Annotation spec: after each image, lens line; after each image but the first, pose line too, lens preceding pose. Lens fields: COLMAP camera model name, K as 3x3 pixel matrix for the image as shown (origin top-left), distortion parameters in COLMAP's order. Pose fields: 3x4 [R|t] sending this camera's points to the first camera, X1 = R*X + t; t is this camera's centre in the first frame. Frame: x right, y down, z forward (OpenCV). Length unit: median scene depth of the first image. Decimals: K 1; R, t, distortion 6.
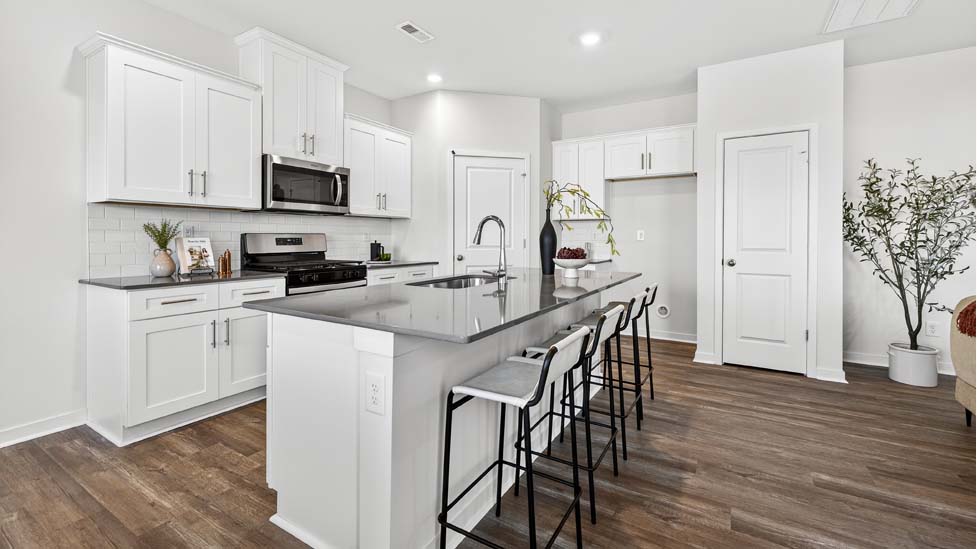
lens RADIAL K [[408.6, 0, 486.0], [0, 408.6, 240.2], [0, 0, 1]] dist [0.007212, -0.000133]
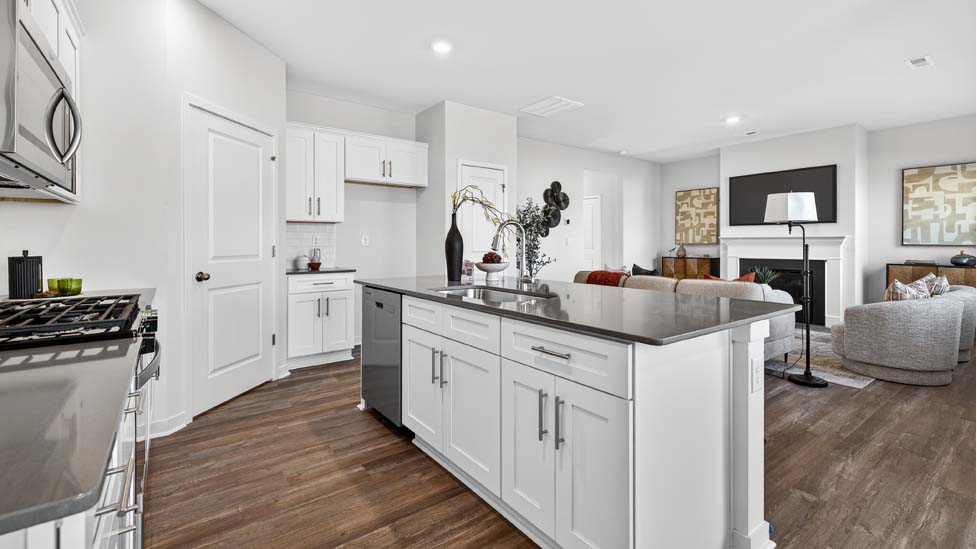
lens RADIAL K [[420.8, 0, 490.0], [0, 420.8, 243.1], [0, 0, 1]] dist [0.009442, -0.000764]
pose [[0.369096, -0.000920, 0.929391, -0.647193], [0.007669, 0.999968, -0.002056, -0.003128], [-0.929360, 0.007886, 0.369091, 0.489495]]
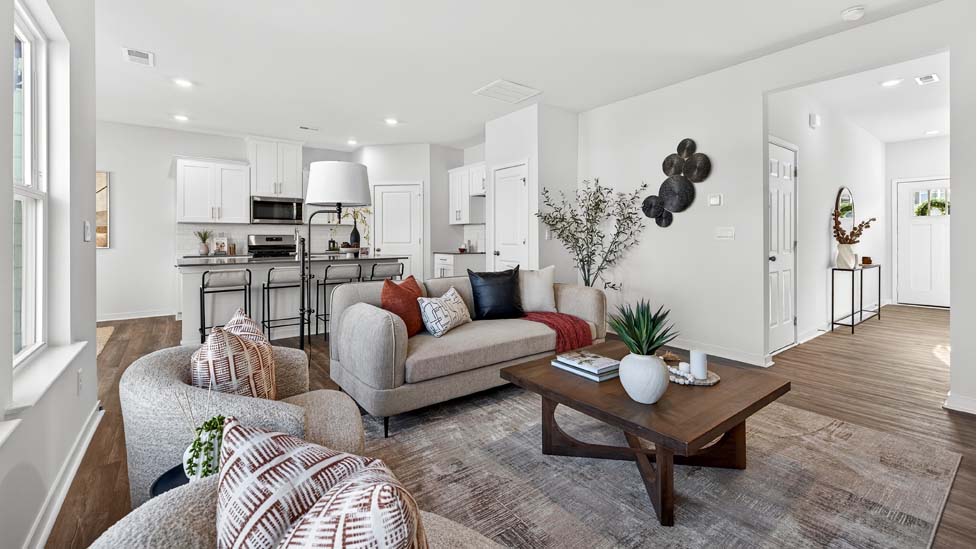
lens RADIAL K [[408.6, 0, 486.0], [0, 408.6, 240.2], [0, 0, 1]] dist [0.007212, -0.000133]
pose [[0.934713, -0.001844, -0.355400, 1.190278], [0.001818, 0.999998, -0.000408, 0.009991], [0.355400, -0.000265, 0.934714, -0.451534]]
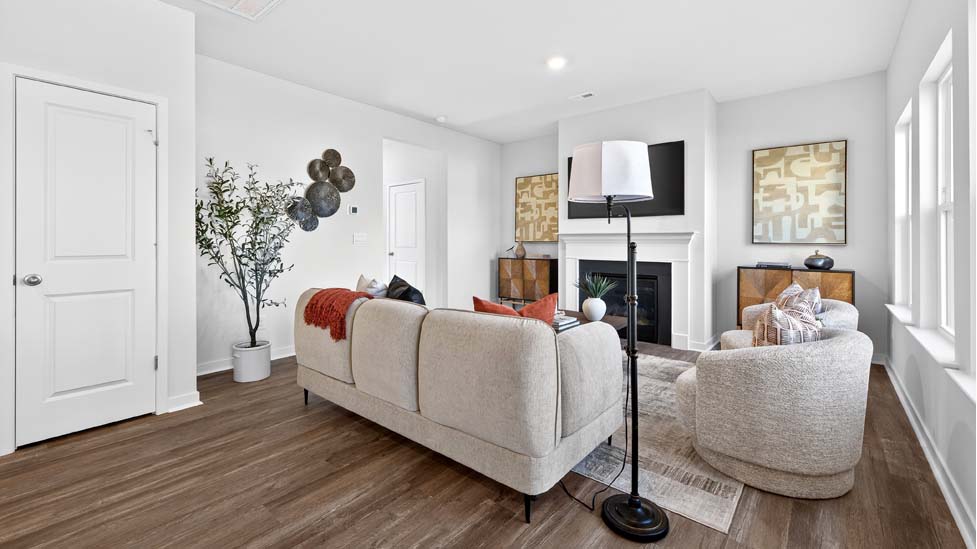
lens RADIAL K [[408.6, 0, 486.0], [0, 408.6, 240.2], [0, 0, 1]] dist [0.007212, -0.000133]
pose [[0.140586, 0.001555, 0.990067, 0.086487], [0.006721, 0.999974, -0.002525, 0.001363], [-0.990046, 0.007009, 0.140572, 0.257216]]
